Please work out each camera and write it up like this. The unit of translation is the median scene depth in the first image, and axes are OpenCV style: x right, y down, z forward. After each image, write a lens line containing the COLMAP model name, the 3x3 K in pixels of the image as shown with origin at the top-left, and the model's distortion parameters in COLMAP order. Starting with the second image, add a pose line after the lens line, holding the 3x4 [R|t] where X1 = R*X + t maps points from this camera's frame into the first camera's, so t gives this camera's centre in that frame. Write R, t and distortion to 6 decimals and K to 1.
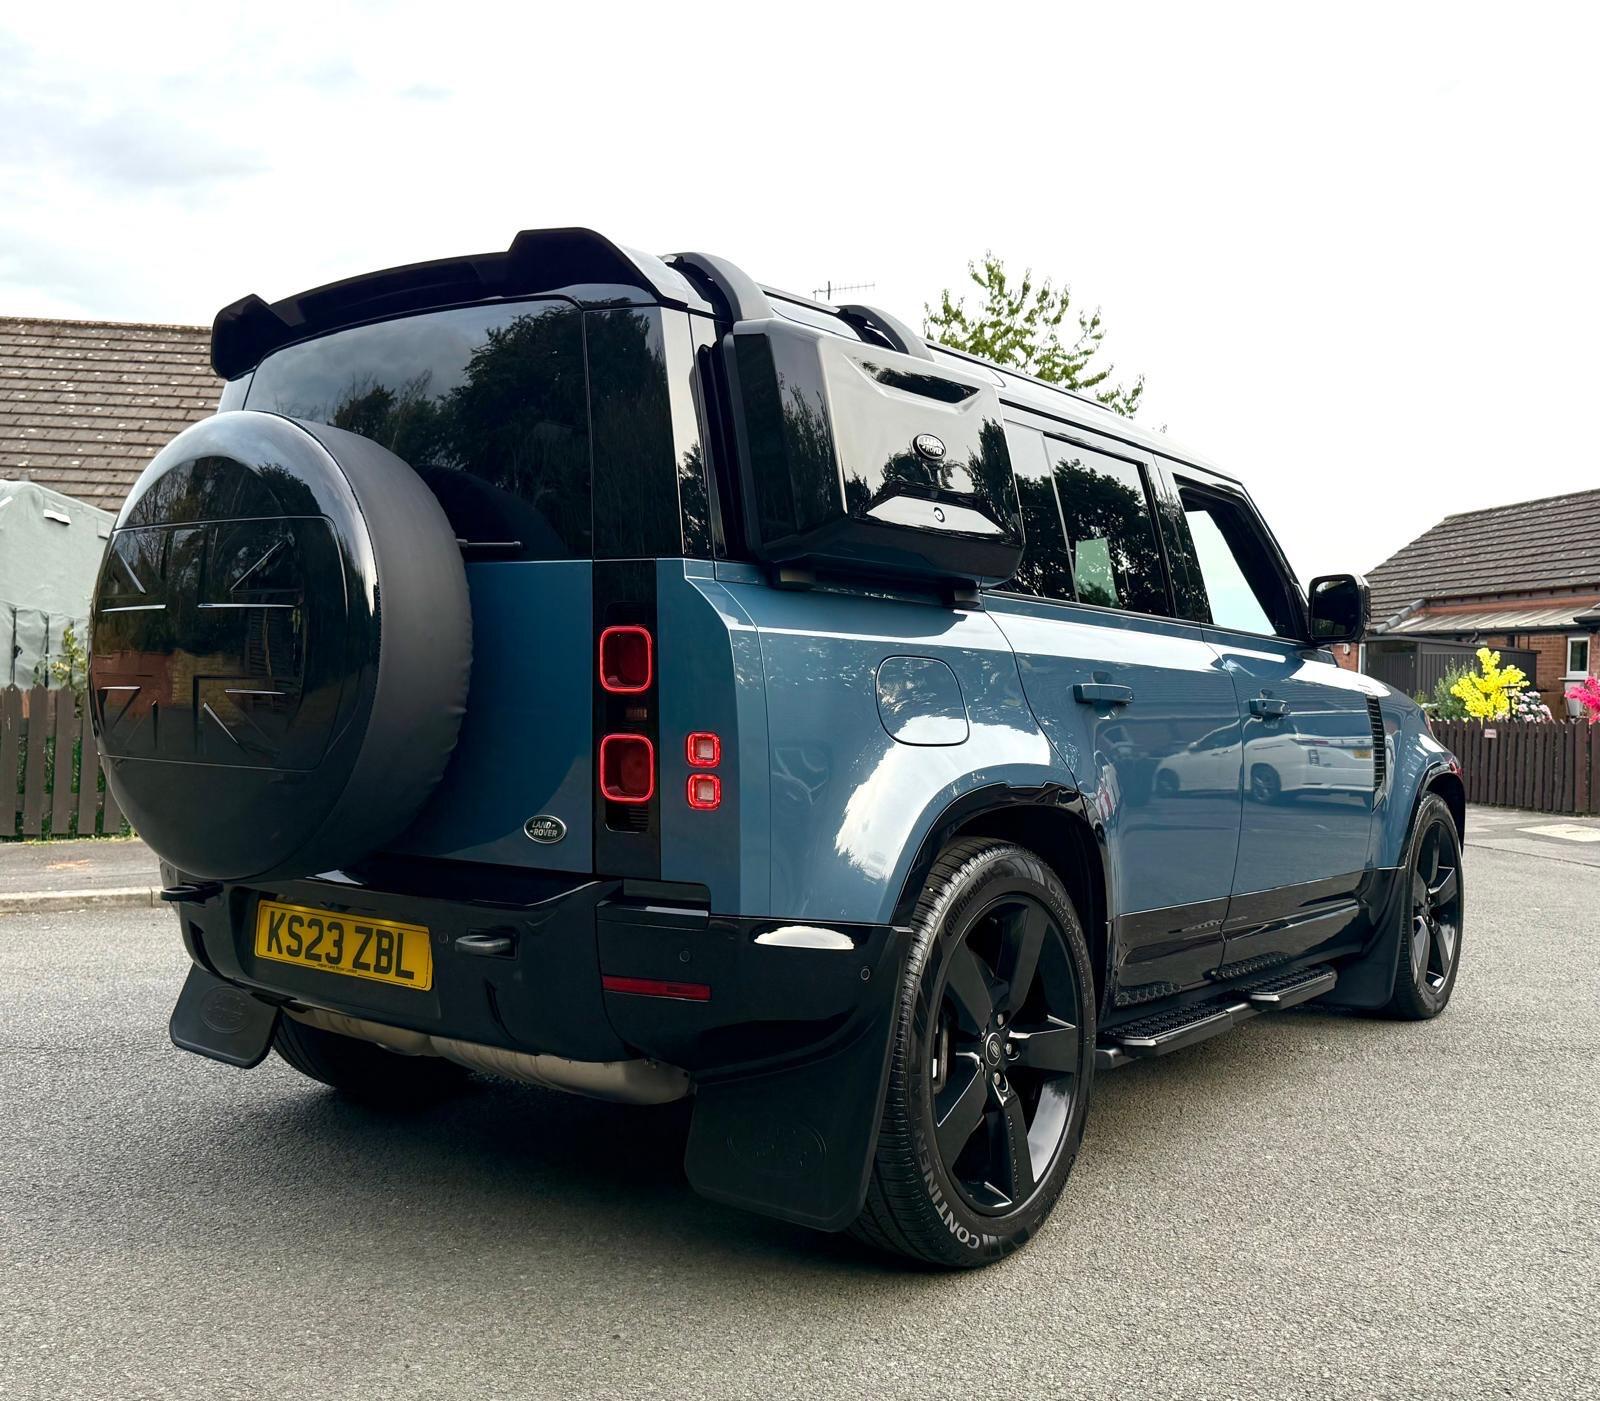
lens RADIAL K [[1403.5, 0, 737.5], [0, 1403.5, 711.4], [0, 0, 1]] dist [0.072502, 0.007129]
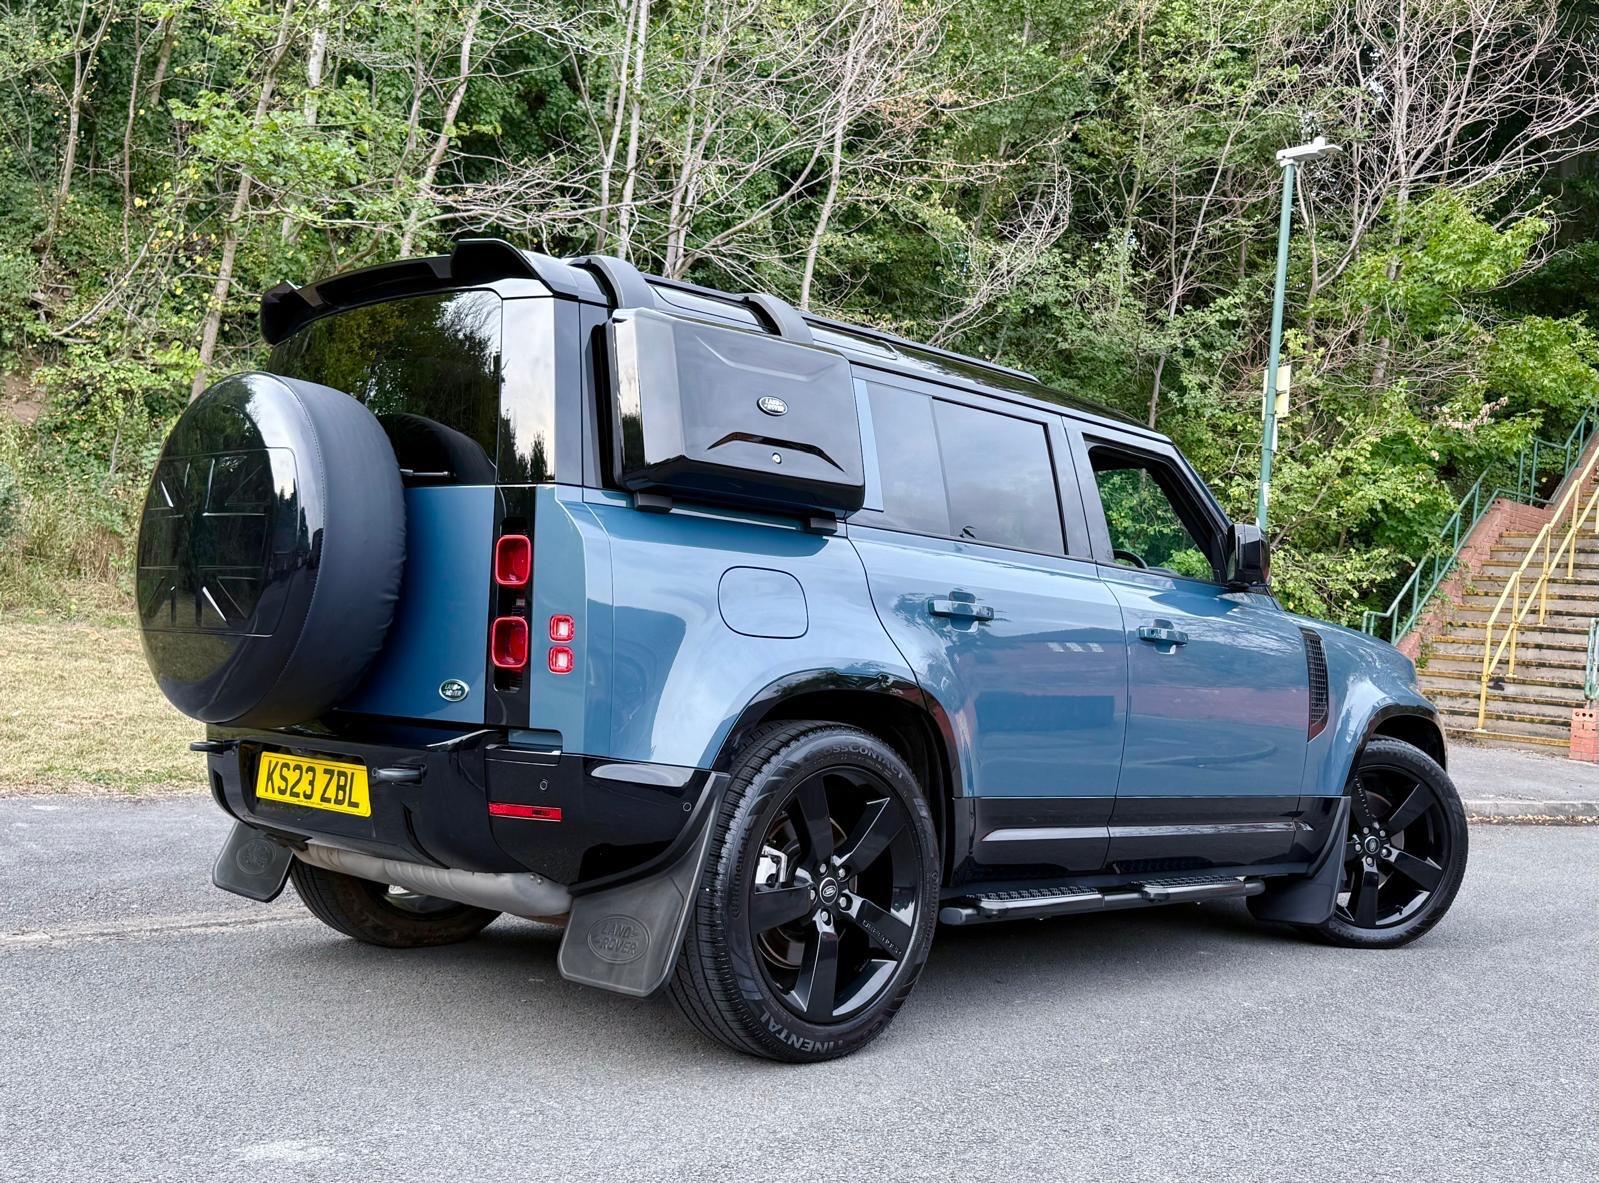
lens RADIAL K [[1479.2, 0, 850.3], [0, 1479.2, 571.9], [0, 0, 1]] dist [0.026465, 0.000000]
pose [[0.997718, 0.025455, -0.062529, 0.289234], [-0.029704, 0.997243, -0.068000, 0.052457], [0.060626, 0.069703, 0.995724, -0.326187]]
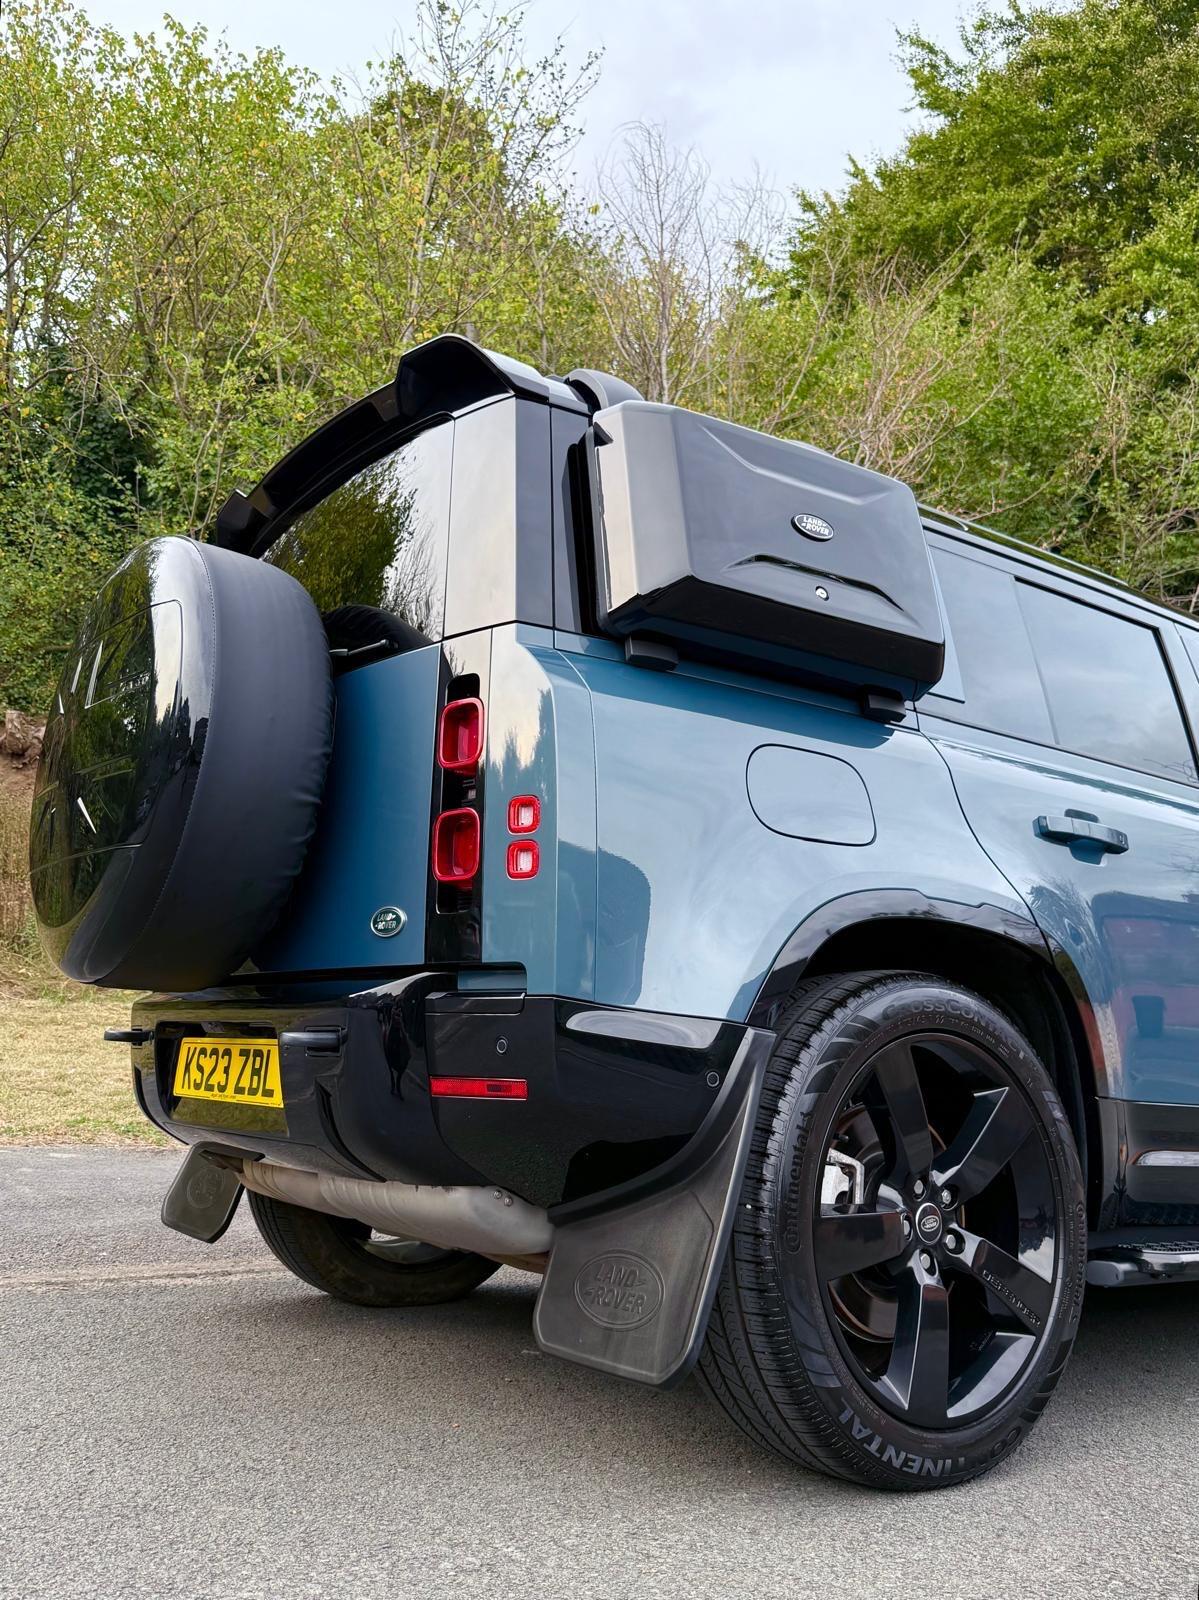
lens RADIAL K [[1287.5, 0, 613.0], [0, 1287.5, 808.3], [0, 0, 1]] dist [0.040487, -0.017897]
pose [[0.968760, -0.032162, -0.245905, 0.208375], [-0.018336, 0.979552, -0.200354, 0.165695], [0.247321, 0.198604, 0.948361, 0.186259]]
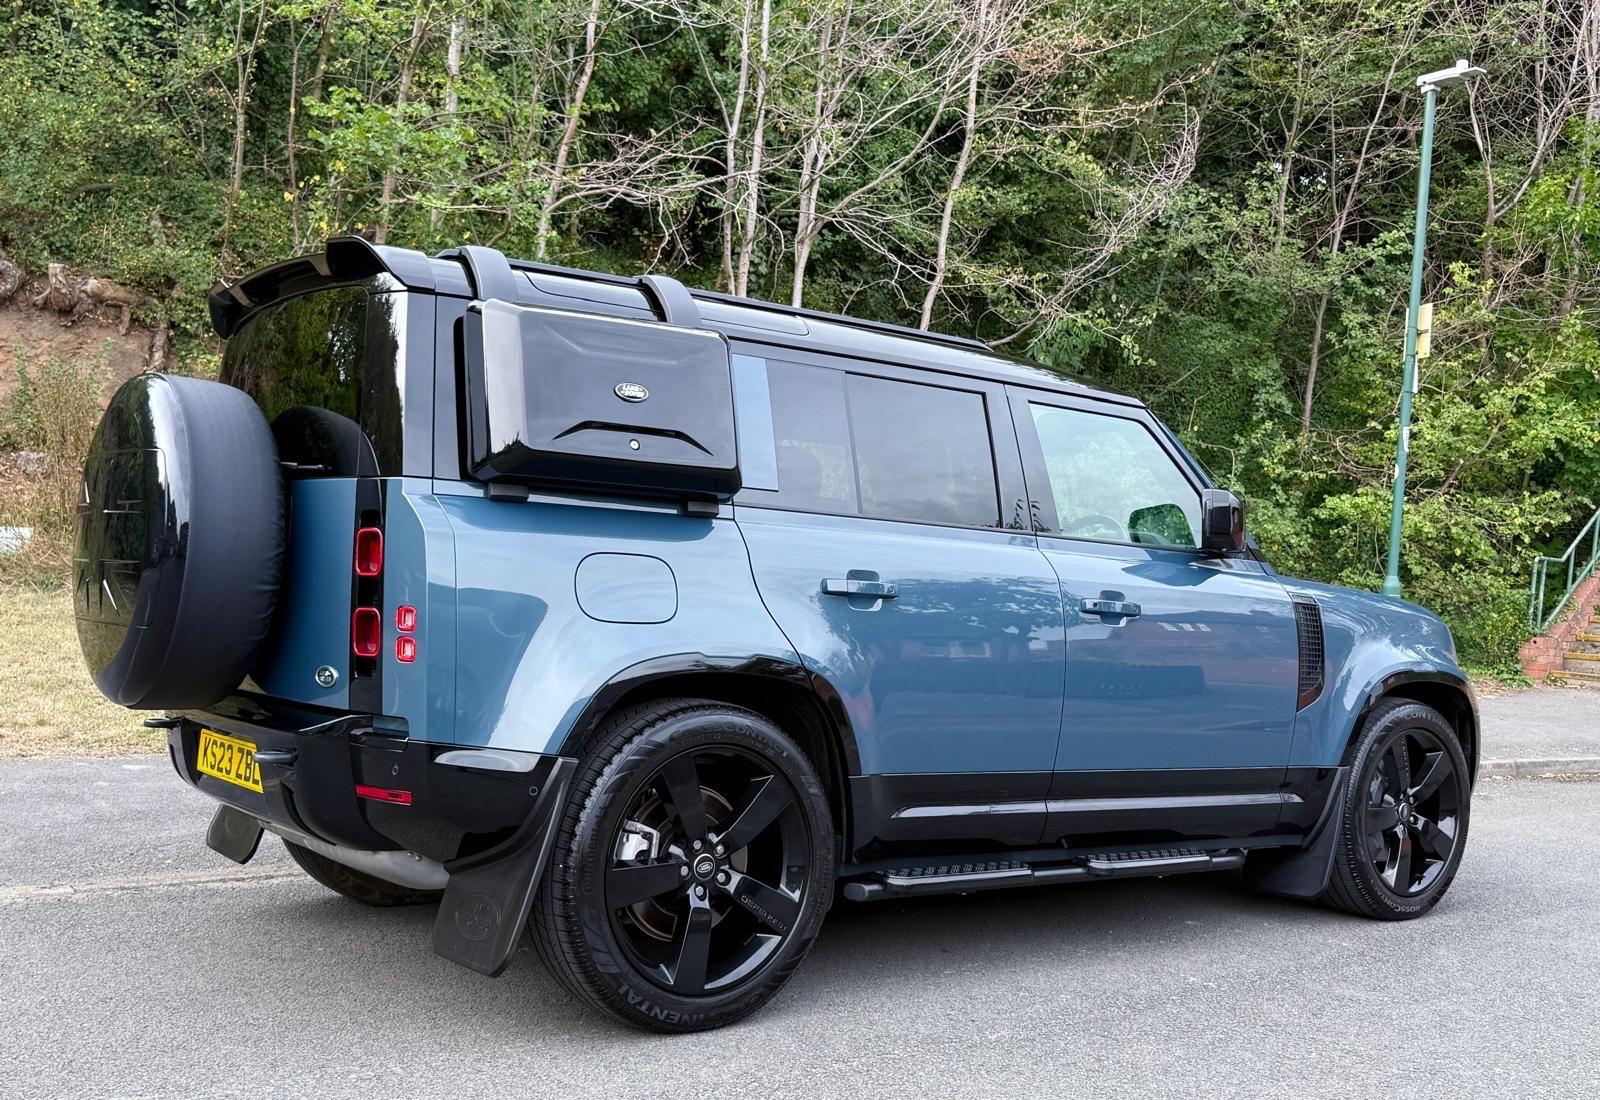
lens RADIAL K [[1436.2, 0, 823.4], [0, 1436.2, 604.8], [0, 0, 1]] dist [0.039336, -0.038138]
pose [[0.977916, 0.019588, -0.208077, 0.576836], [-0.021558, 0.999742, -0.007204, 0.013087], [0.207882, 0.011530, 0.978086, -0.247633]]
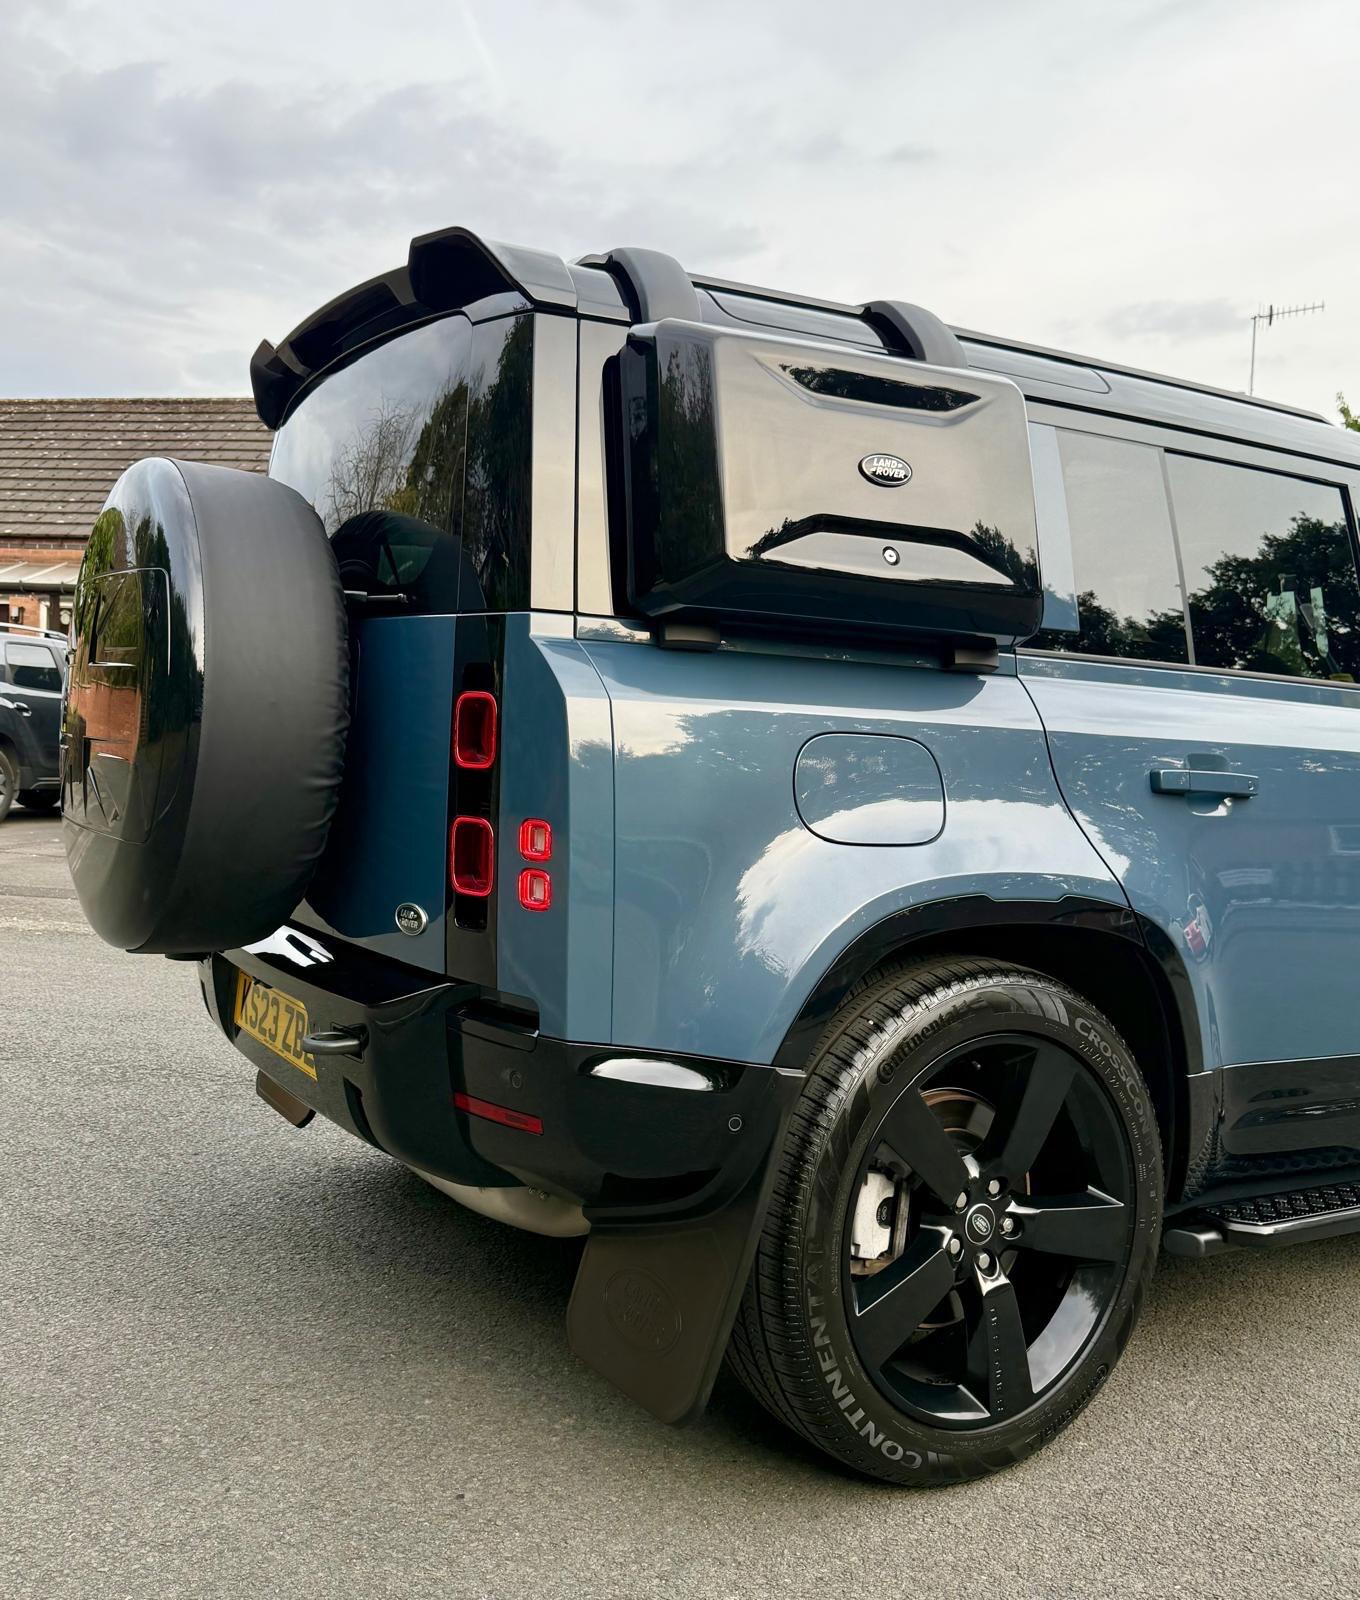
lens RADIAL K [[1392.4, 0, 691.0], [0, 1392.4, 804.5], [0, 0, 1]] dist [0.044631, -0.044099]
pose [[0.944869, 0.039380, -0.325073, 0.289655], [-0.030135, 0.998987, 0.033429, -0.021526], [0.326060, -0.021790, 0.945098, 0.211320]]
